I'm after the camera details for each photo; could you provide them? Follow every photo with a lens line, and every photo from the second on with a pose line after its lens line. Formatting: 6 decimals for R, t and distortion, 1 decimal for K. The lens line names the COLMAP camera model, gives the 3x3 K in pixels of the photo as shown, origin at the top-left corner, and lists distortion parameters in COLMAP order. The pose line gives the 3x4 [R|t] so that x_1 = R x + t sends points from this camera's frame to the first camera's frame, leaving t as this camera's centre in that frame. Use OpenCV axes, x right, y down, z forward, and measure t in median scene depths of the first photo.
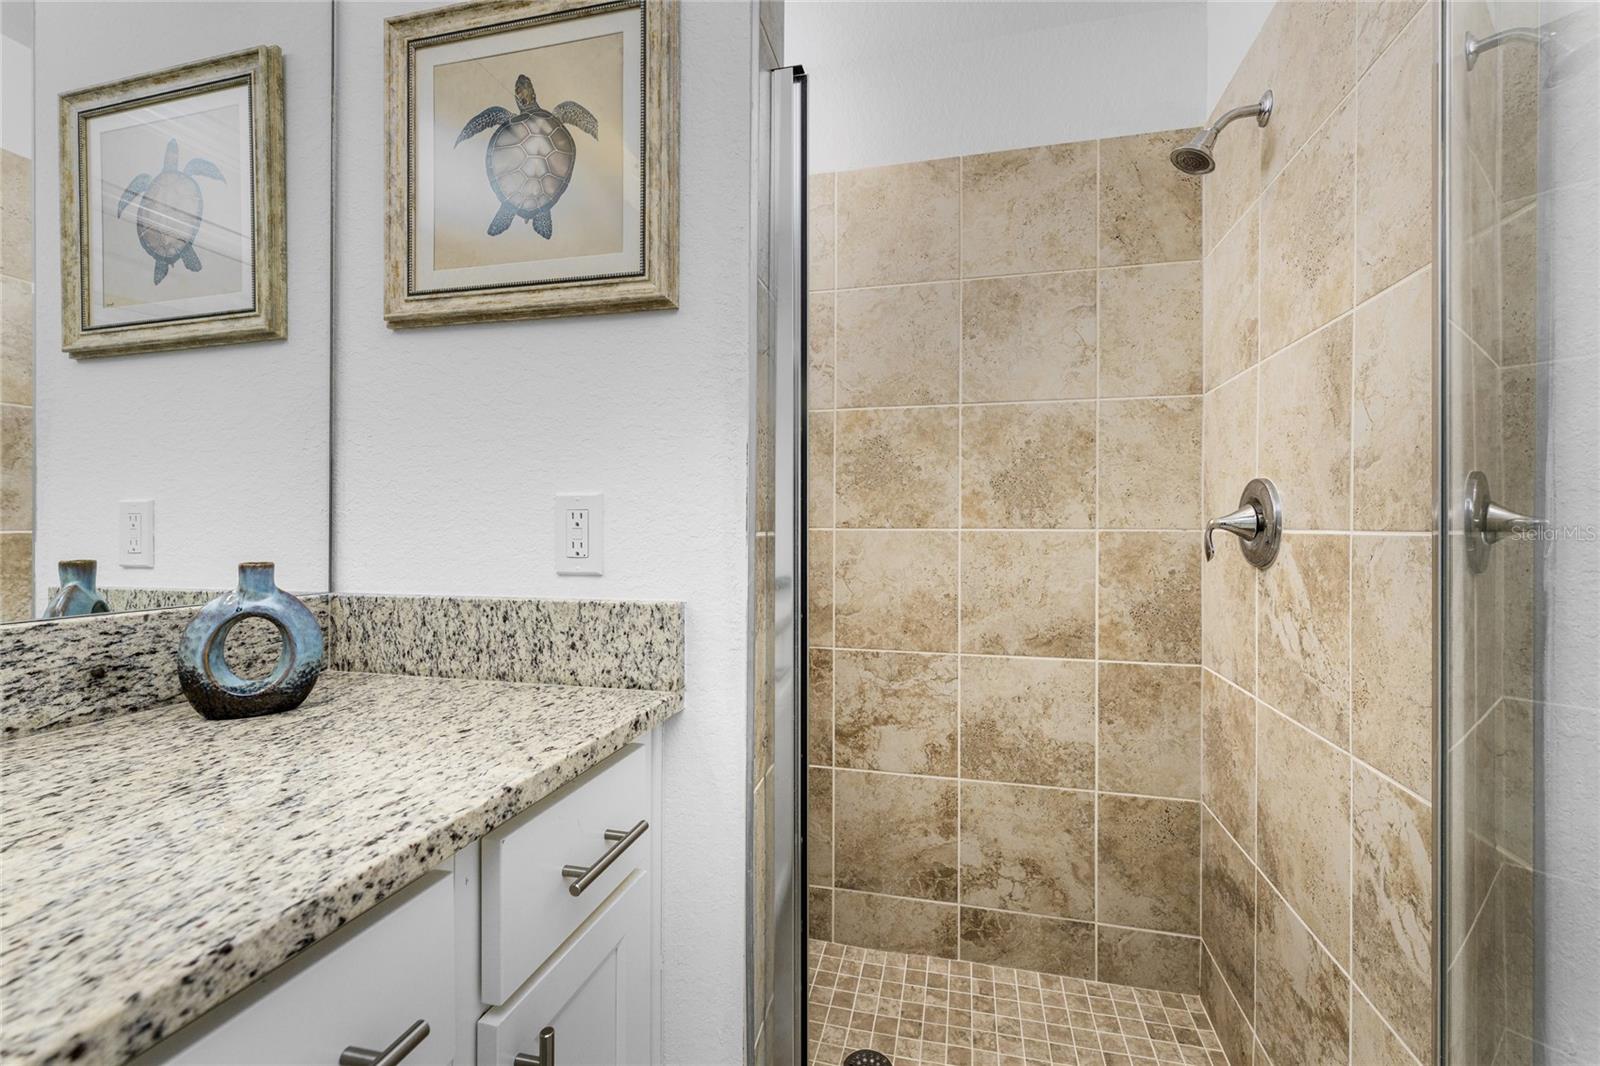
lens RADIAL K [[641.8, 0, 801.8], [0, 641.8, 529.8], [0, 0, 1]] dist [-0.000613, -0.000816]
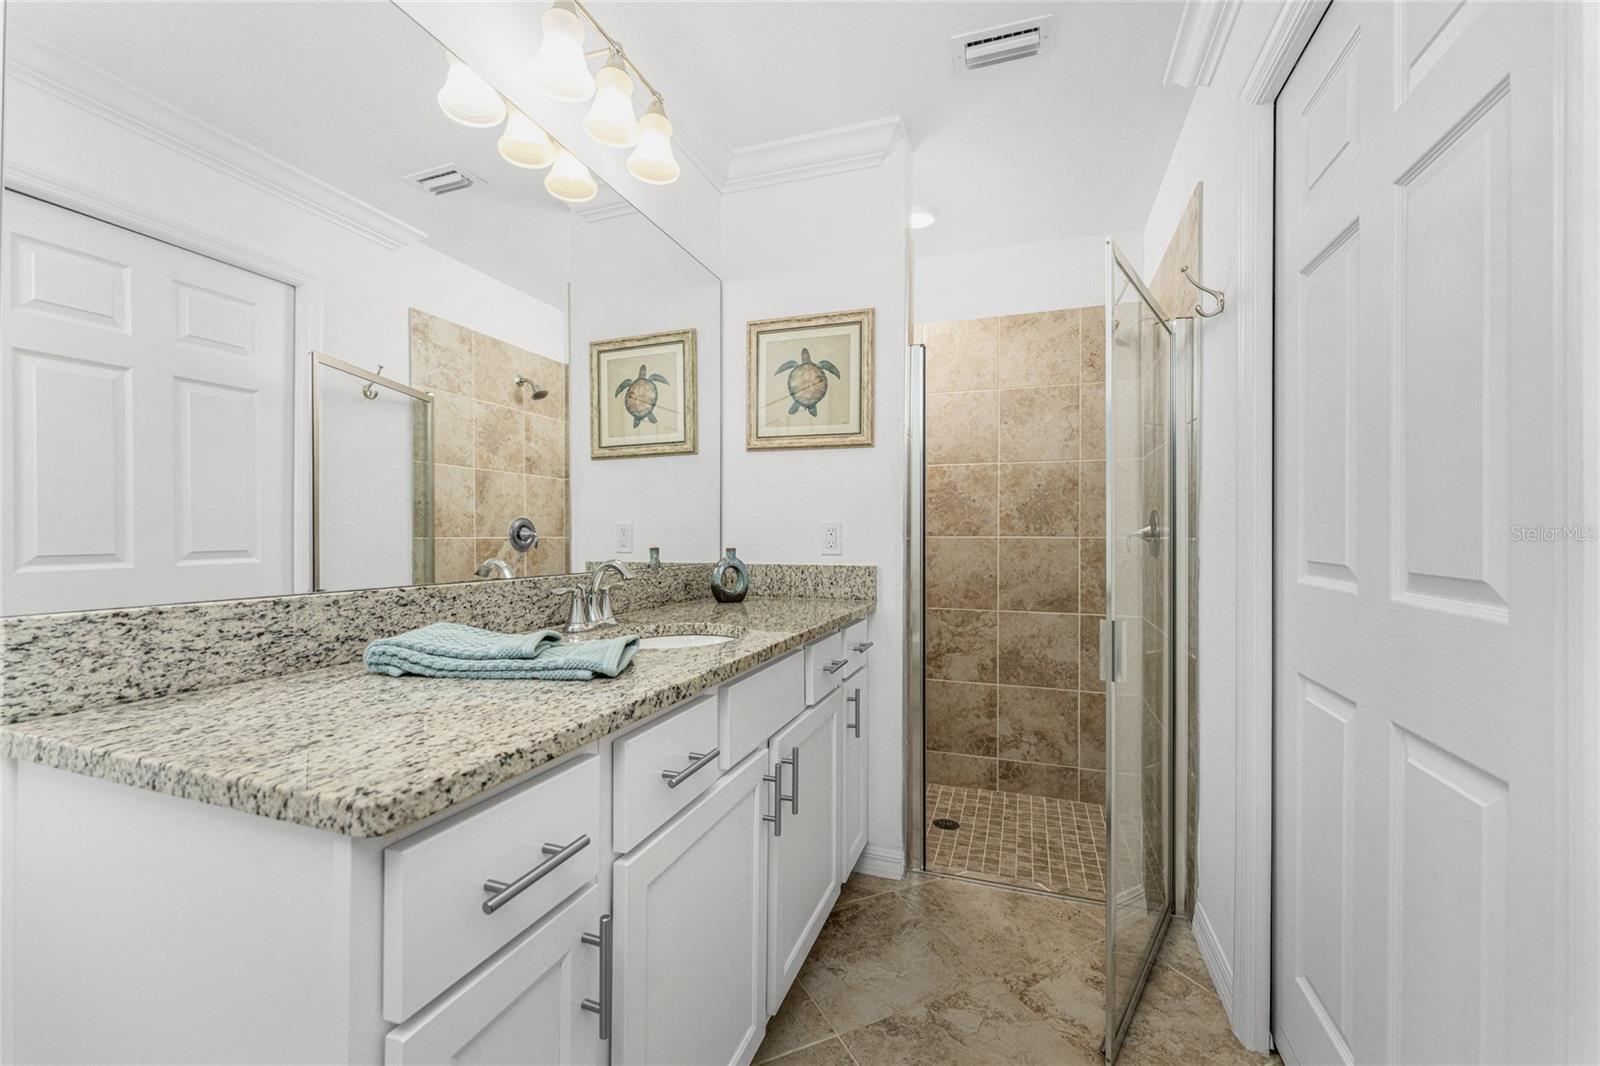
lens RADIAL K [[641.8, 0, 830.0], [0, 641.8, 532.8], [0, 0, 1]] dist [-0.000613, -0.000816]
pose [[0.998991, 0.001635, -0.044875, -0.123743], [-0.001945, 0.999974, -0.006876, 0.001448], [0.044862, 0.006956, 0.998969, -0.723666]]
